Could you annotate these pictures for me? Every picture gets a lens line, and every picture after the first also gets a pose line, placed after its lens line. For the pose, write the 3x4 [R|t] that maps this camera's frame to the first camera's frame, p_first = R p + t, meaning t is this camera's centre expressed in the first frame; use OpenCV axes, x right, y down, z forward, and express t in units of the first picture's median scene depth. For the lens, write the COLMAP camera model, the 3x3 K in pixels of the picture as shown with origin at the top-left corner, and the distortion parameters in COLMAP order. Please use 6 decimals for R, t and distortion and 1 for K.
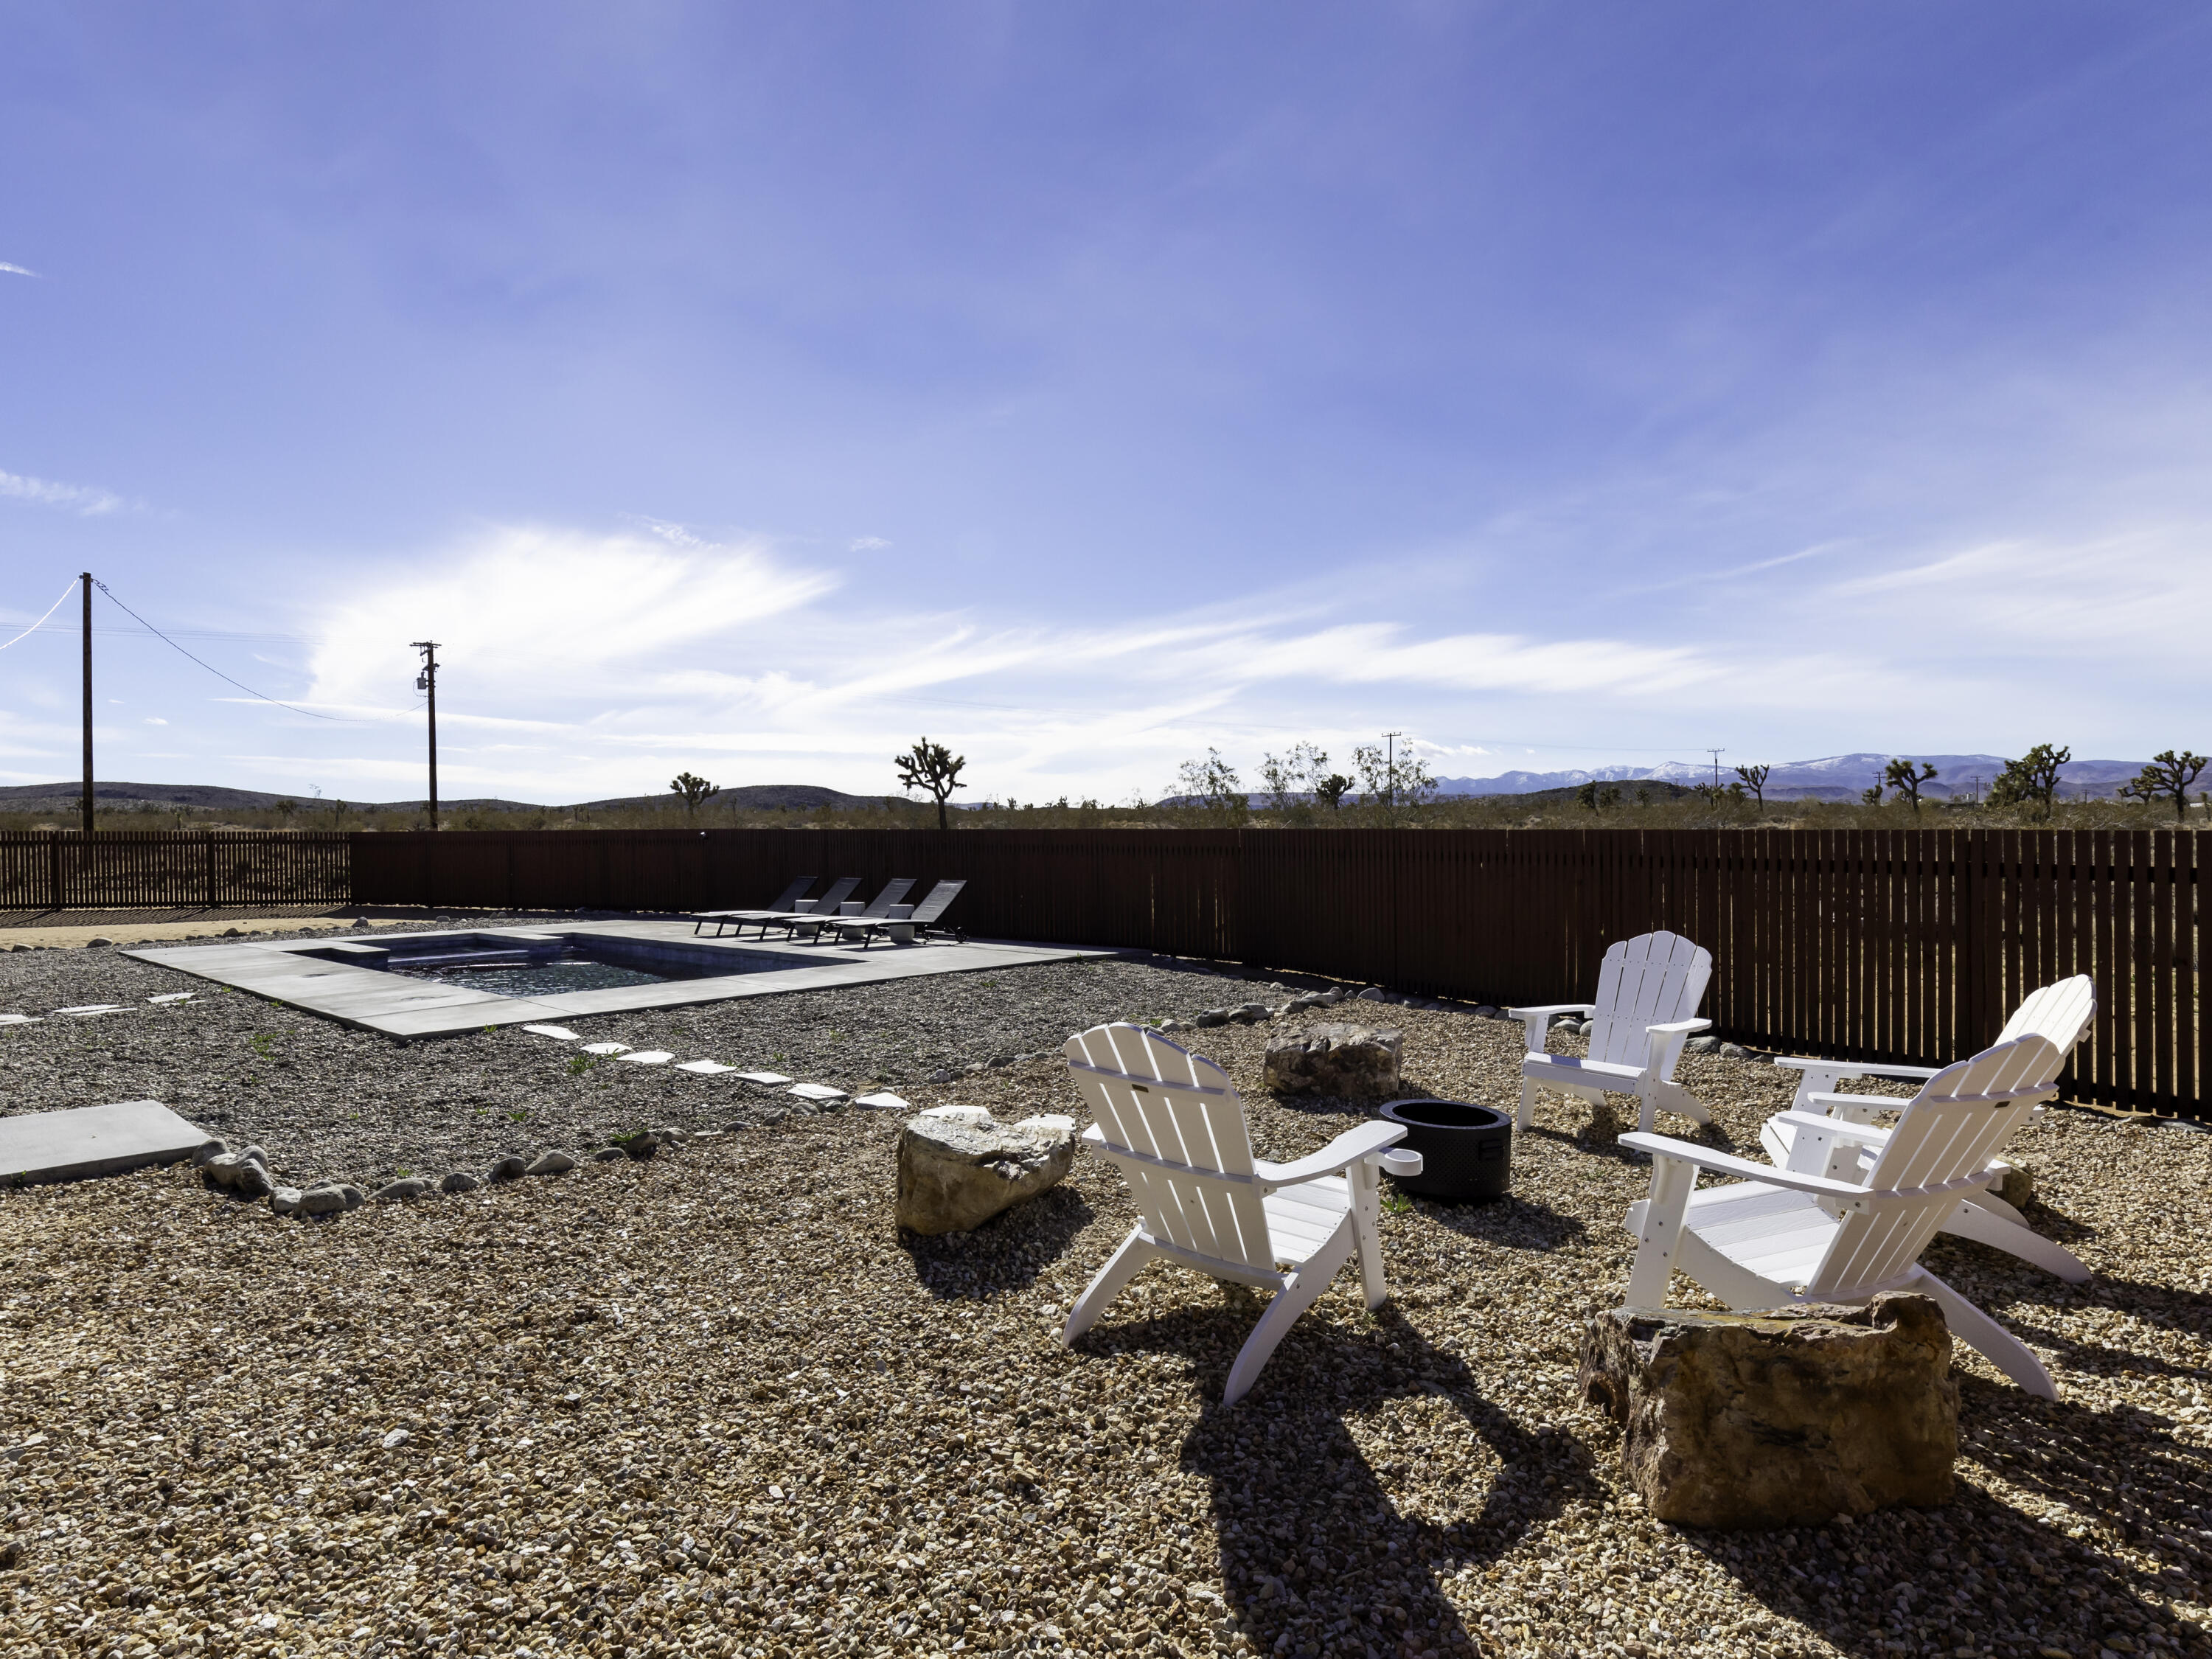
lens RADIAL K [[1221.1, 0, 1098.7], [0, 1221.1, 819.6], [0, 0, 1]] dist [-0.007528, 0.000333]
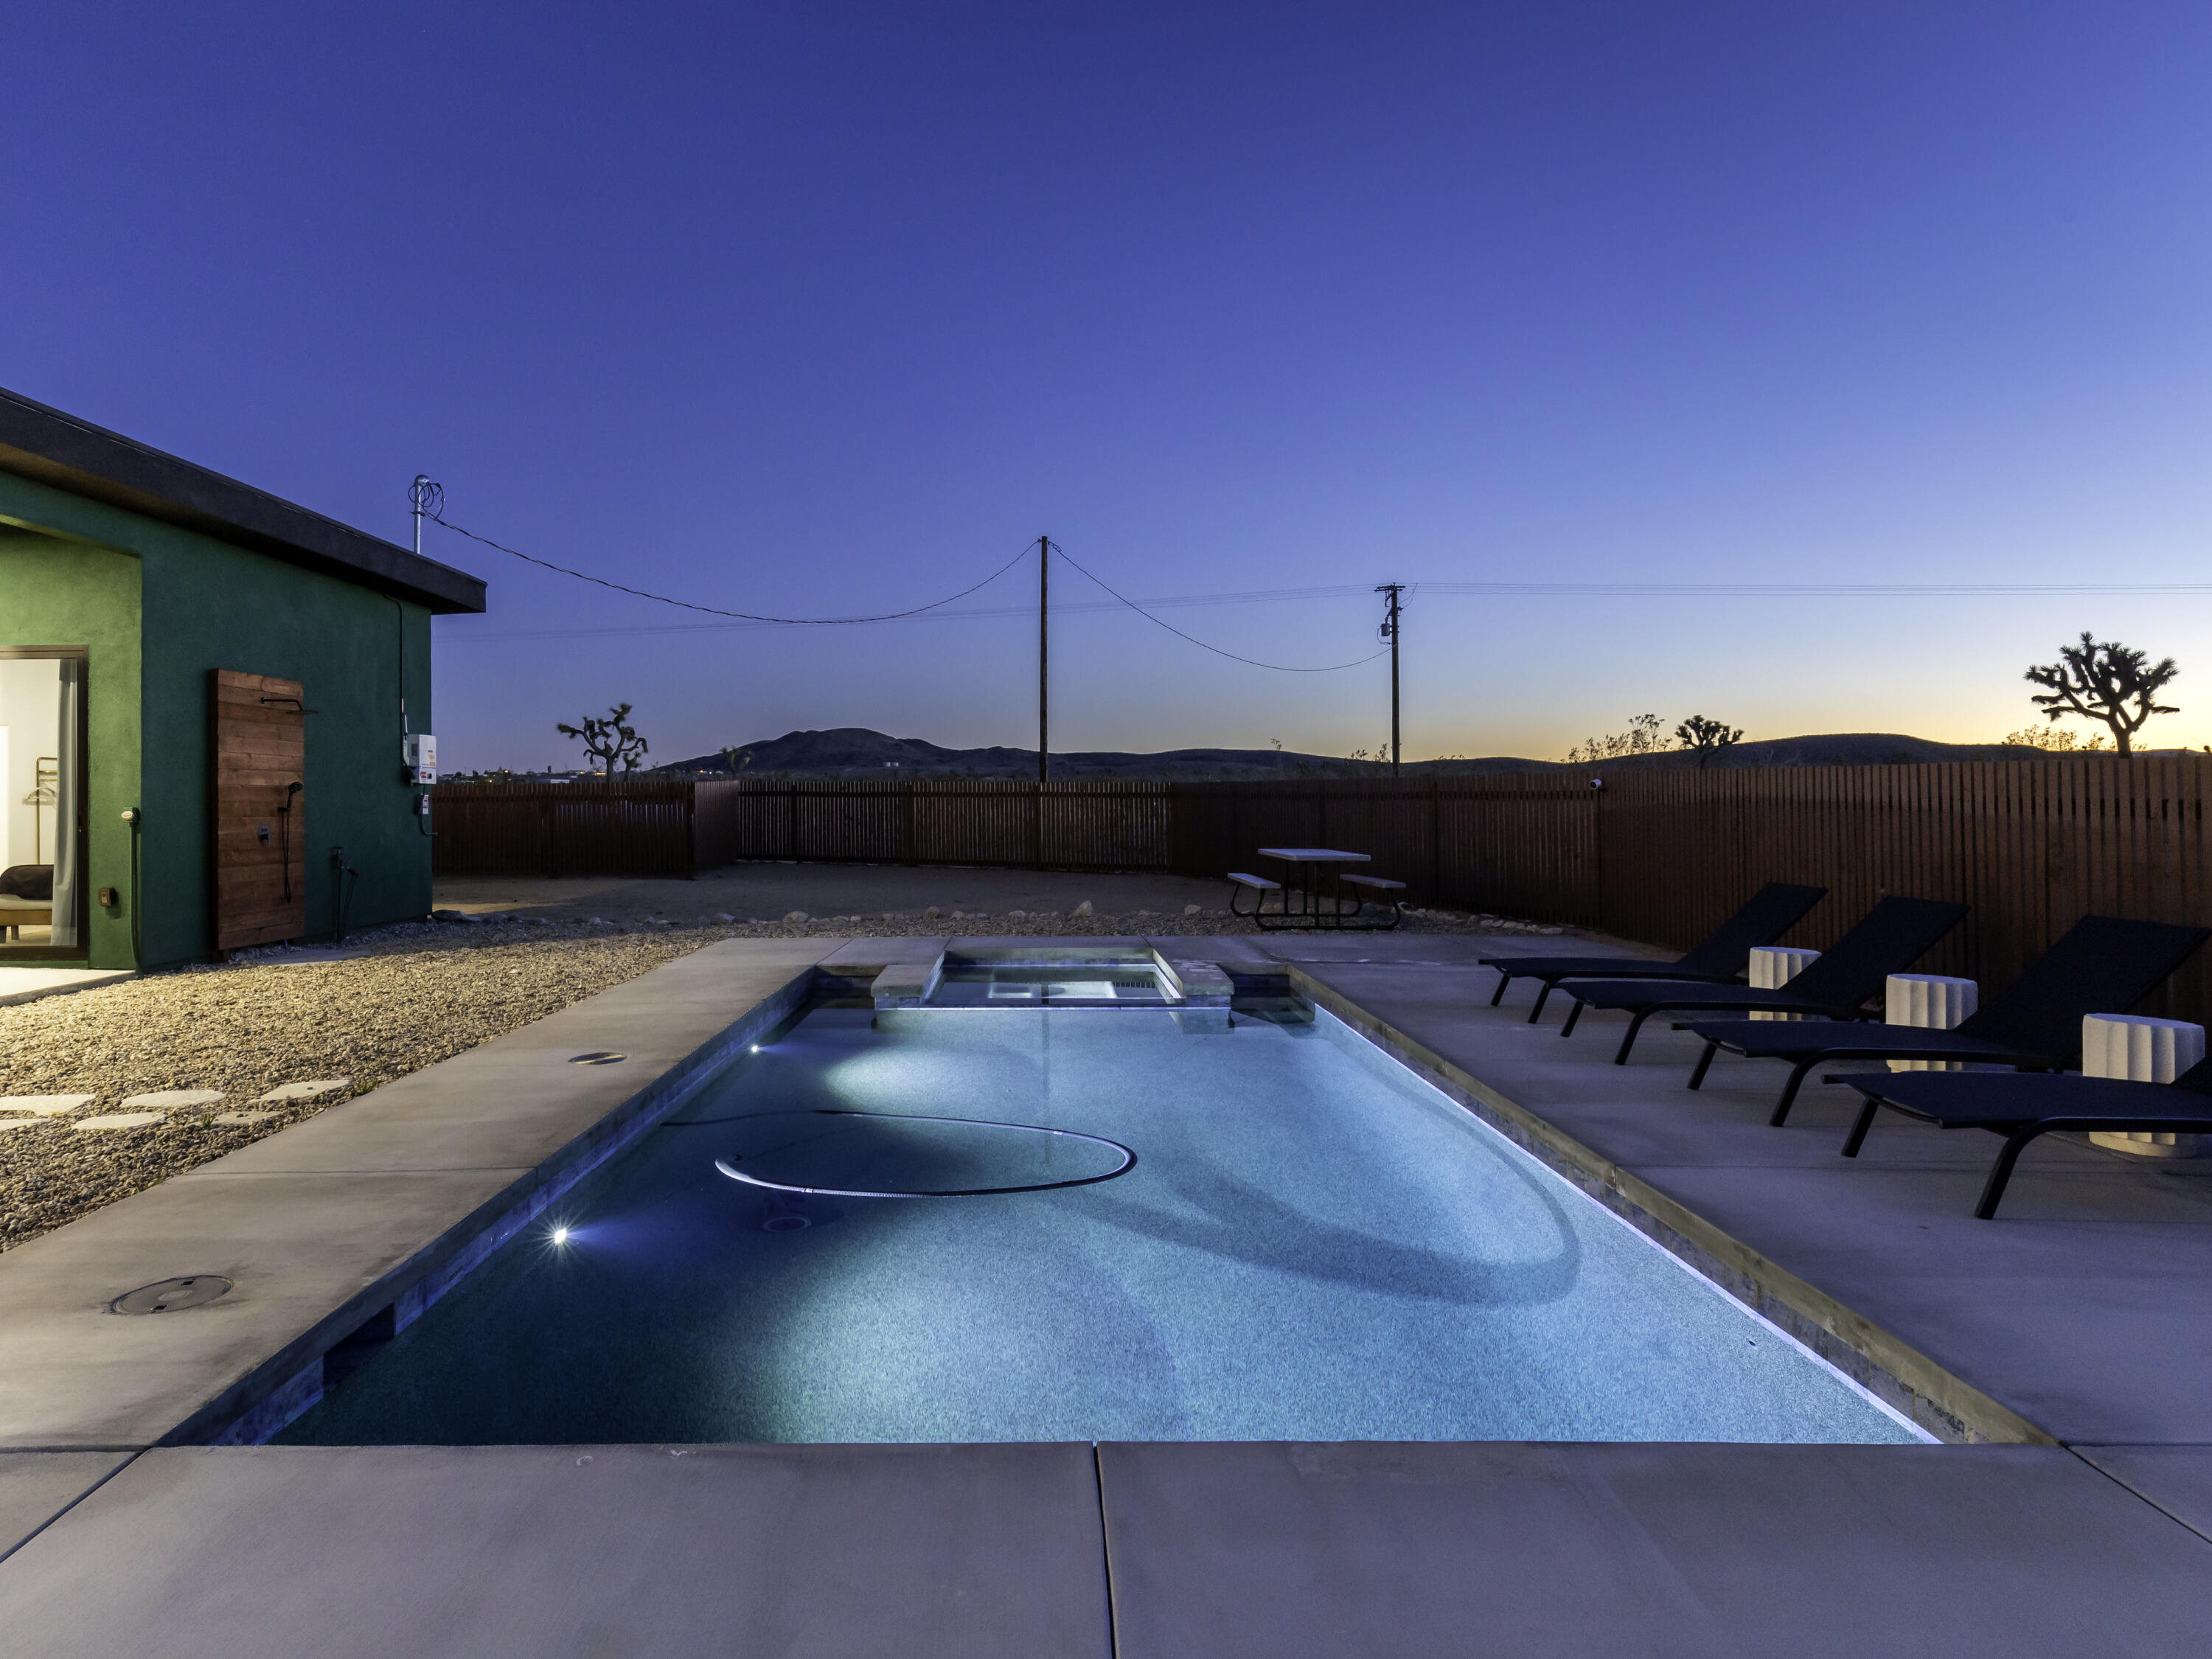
lens RADIAL K [[1221.1, 0, 1042.8], [0, 1221.1, 783.0], [0, 0, 1]] dist [-0.007528, 0.000333]
pose [[0.668501, -0.001994, -0.743708, -0.040404], [0.003969, 0.999992, 0.000887, 0.004647], [0.743701, -0.003544, 0.668503, 0.207387]]
